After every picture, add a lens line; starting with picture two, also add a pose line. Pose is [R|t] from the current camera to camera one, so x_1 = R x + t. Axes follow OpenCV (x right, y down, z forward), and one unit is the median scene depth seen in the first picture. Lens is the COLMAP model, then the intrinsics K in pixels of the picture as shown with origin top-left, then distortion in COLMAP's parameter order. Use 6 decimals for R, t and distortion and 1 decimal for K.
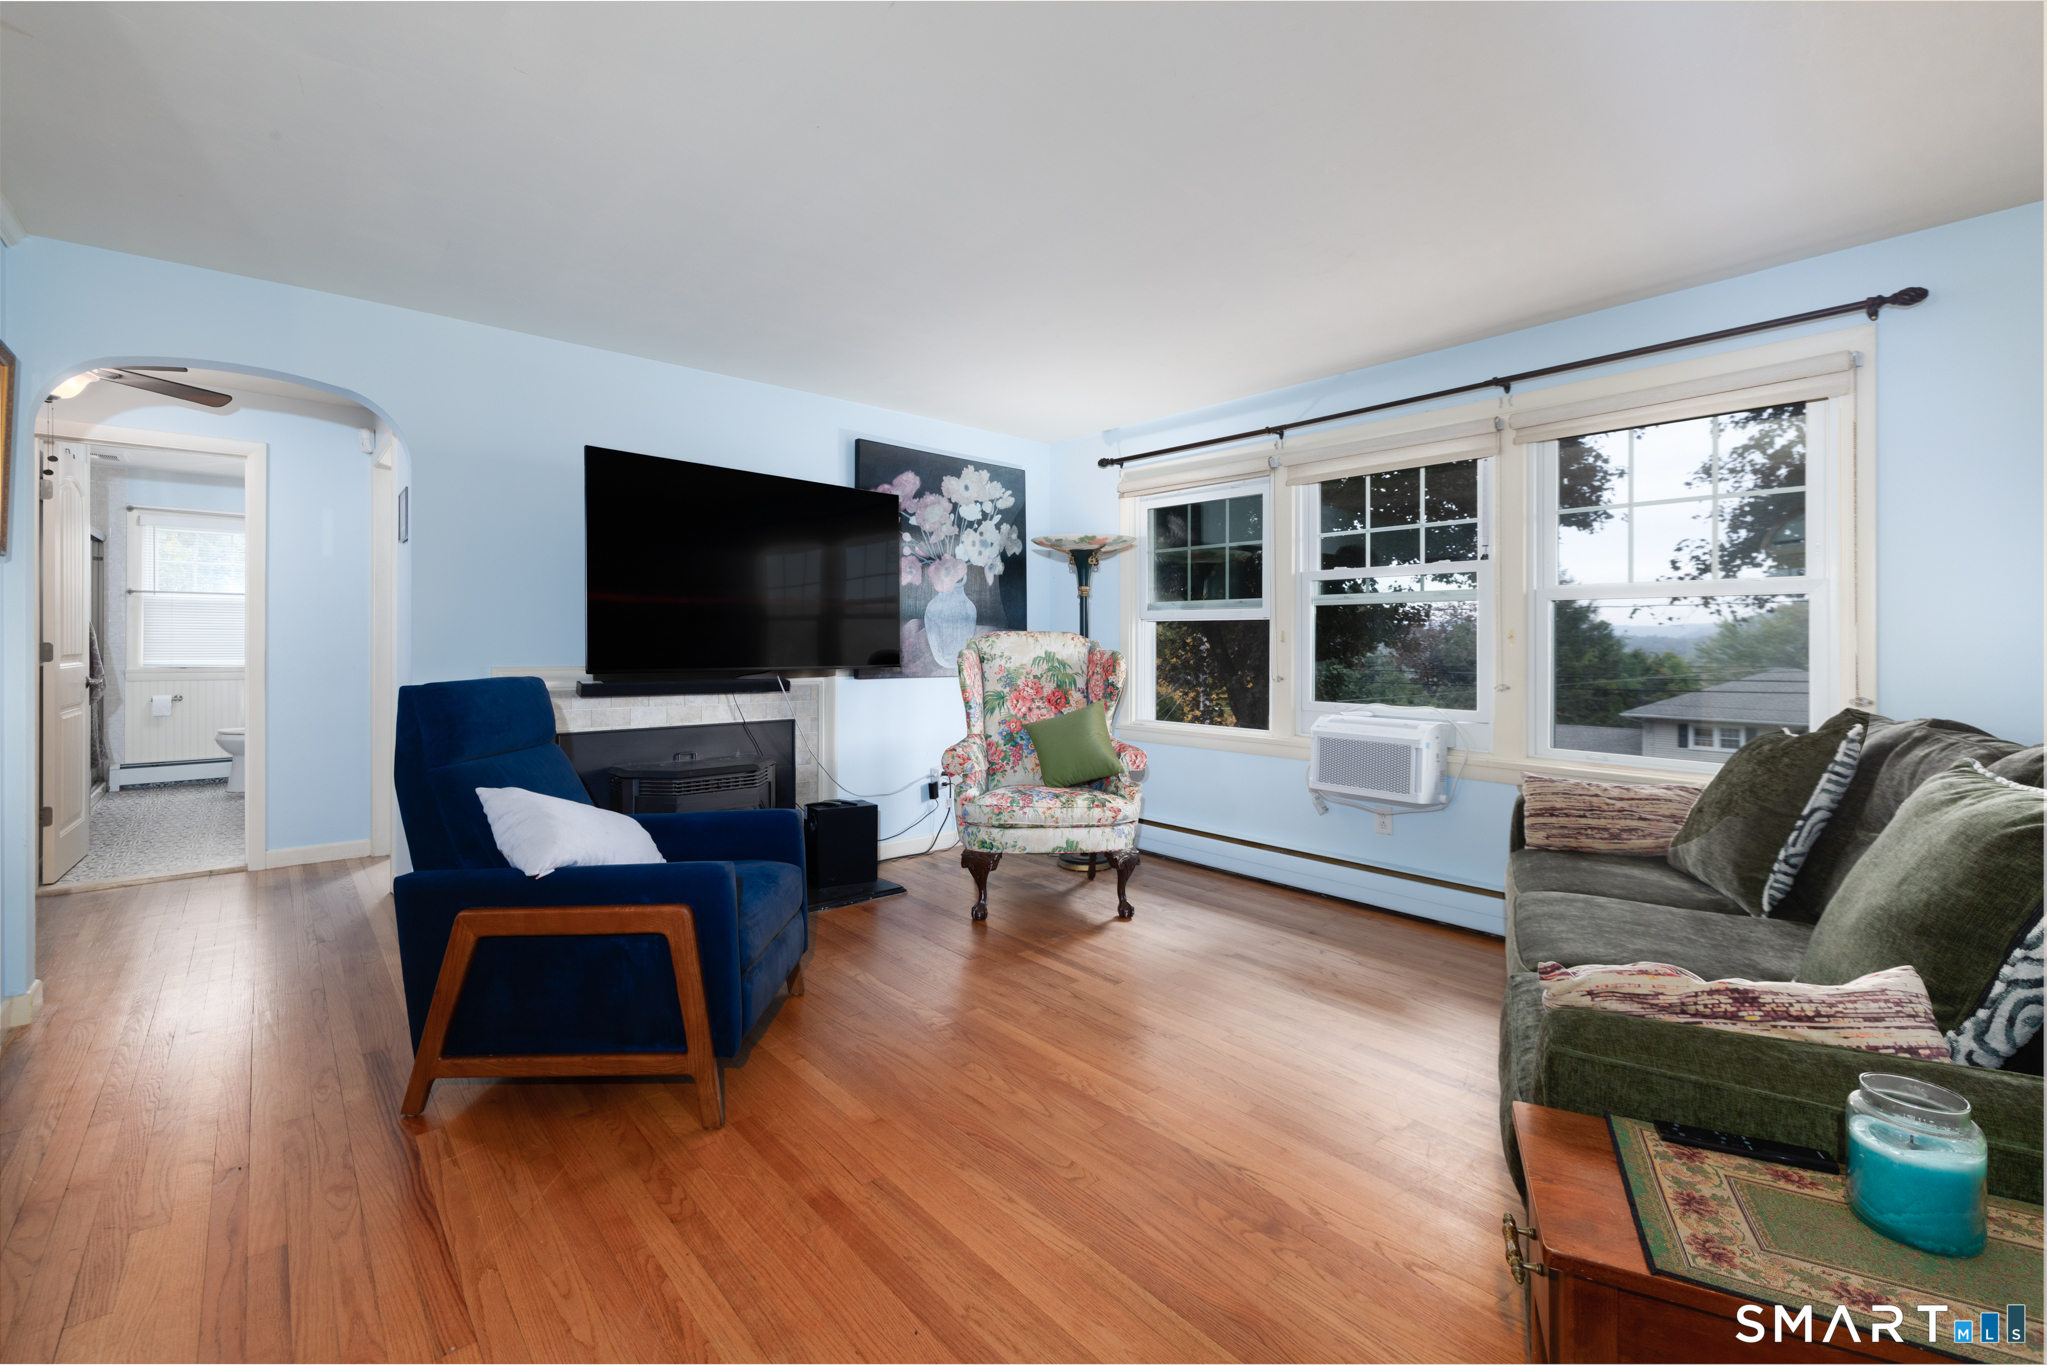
lens RADIAL K [[858.3, 0, 1008.7], [0, 858.3, 638.3], [0, 0, 1]] dist [0.003620, 0.000177]
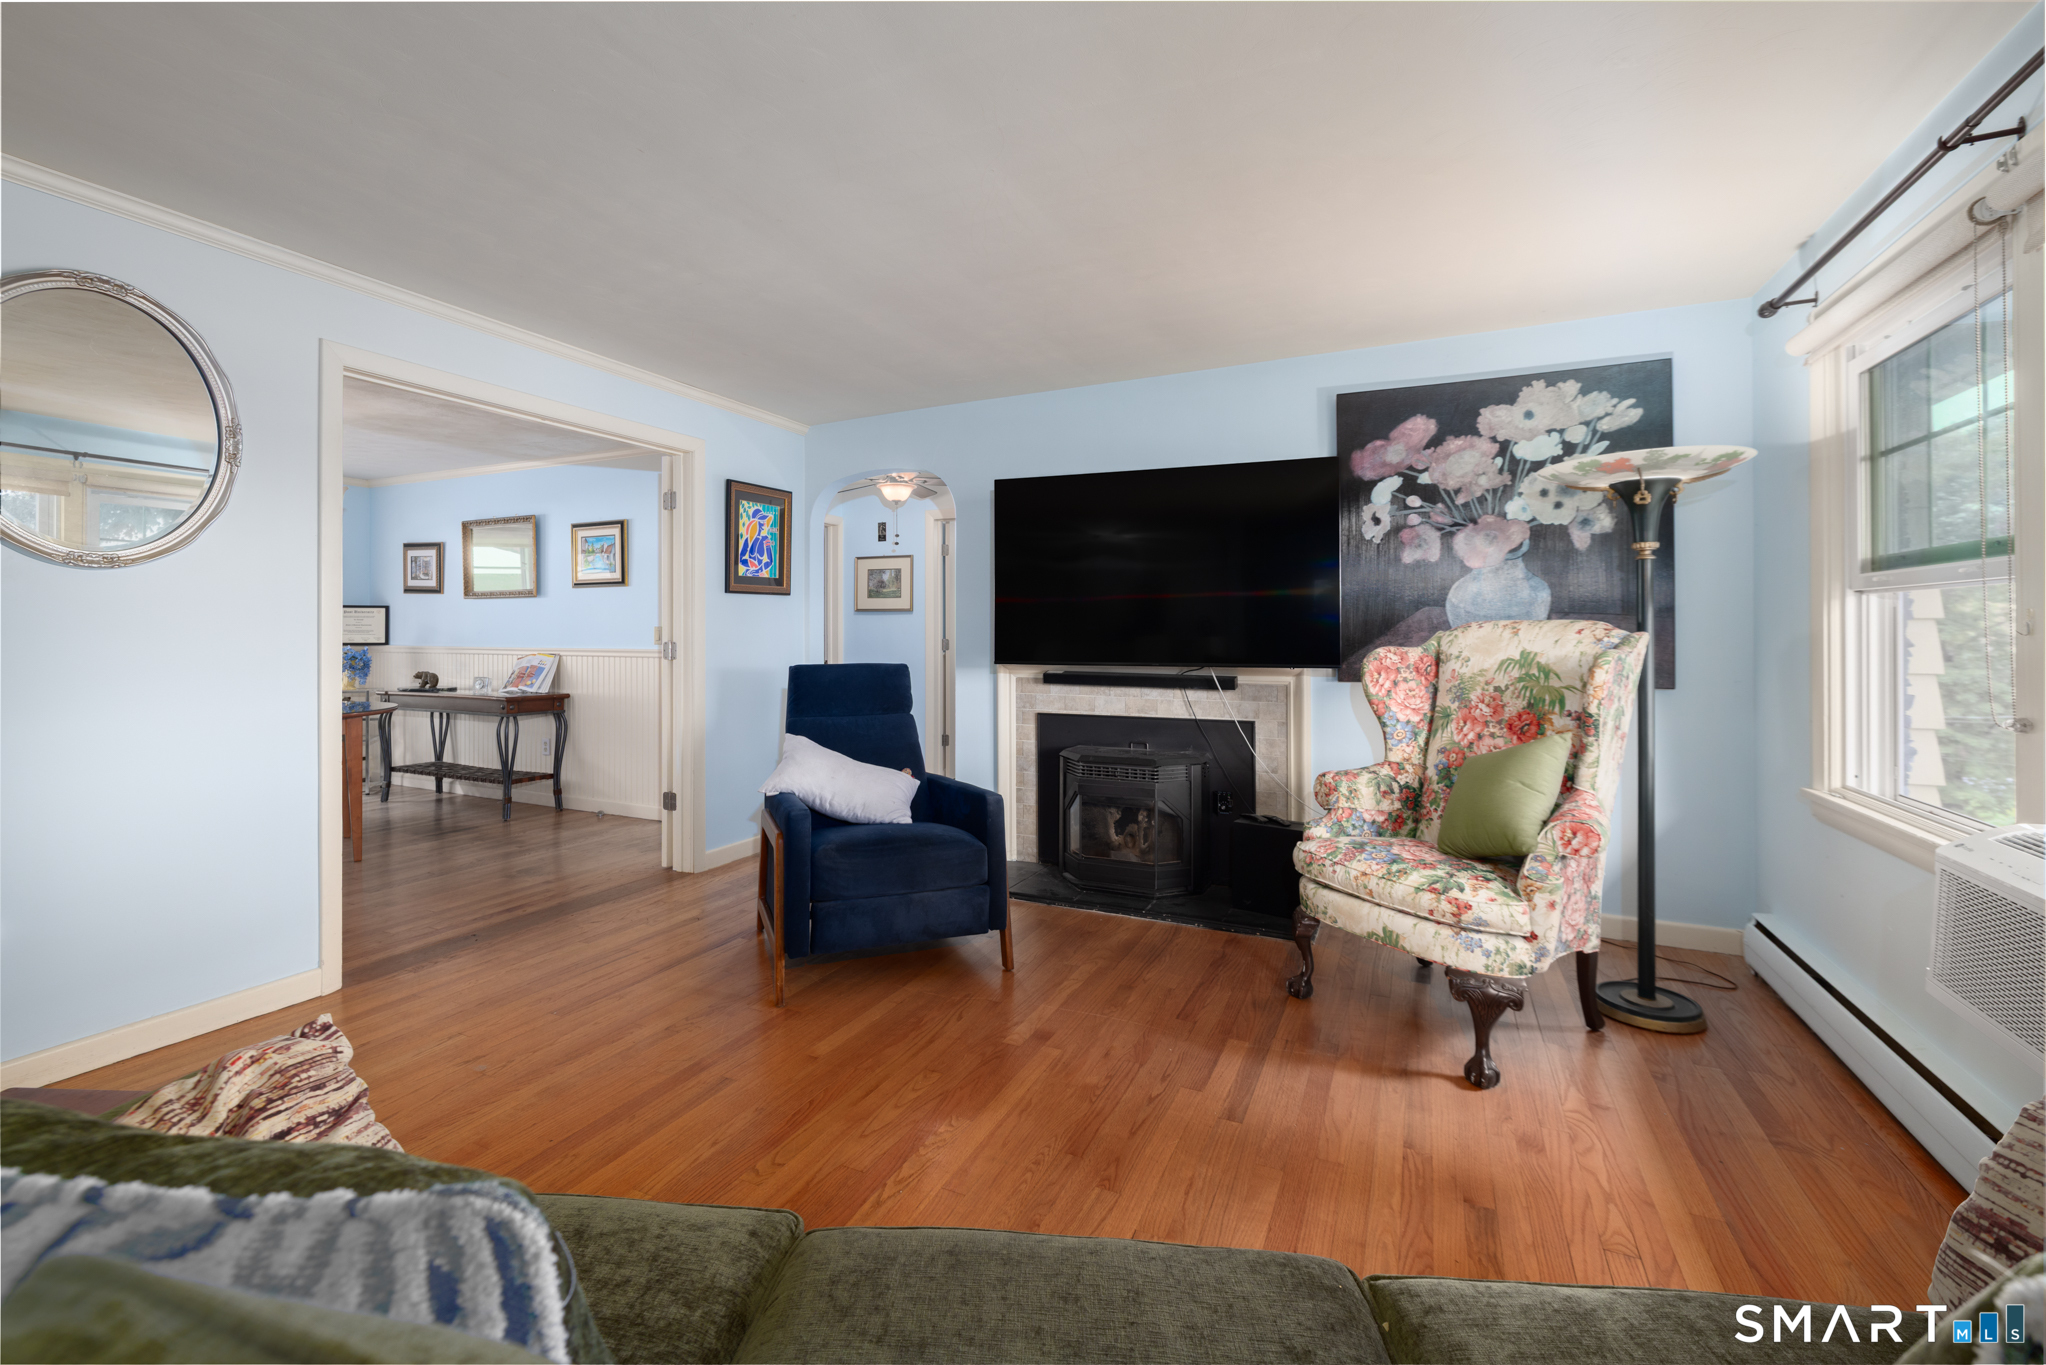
lens RADIAL K [[857.8, 0, 976.5], [0, 857.8, 631.4], [0, 0, 1]] dist [0.003620, 0.000177]
pose [[0.392715, -0.009722, -0.919609, 0.428702], [0.006225, 0.999949, -0.007913, 0.002903], [0.919639, -0.002617, 0.392756, 0.326691]]
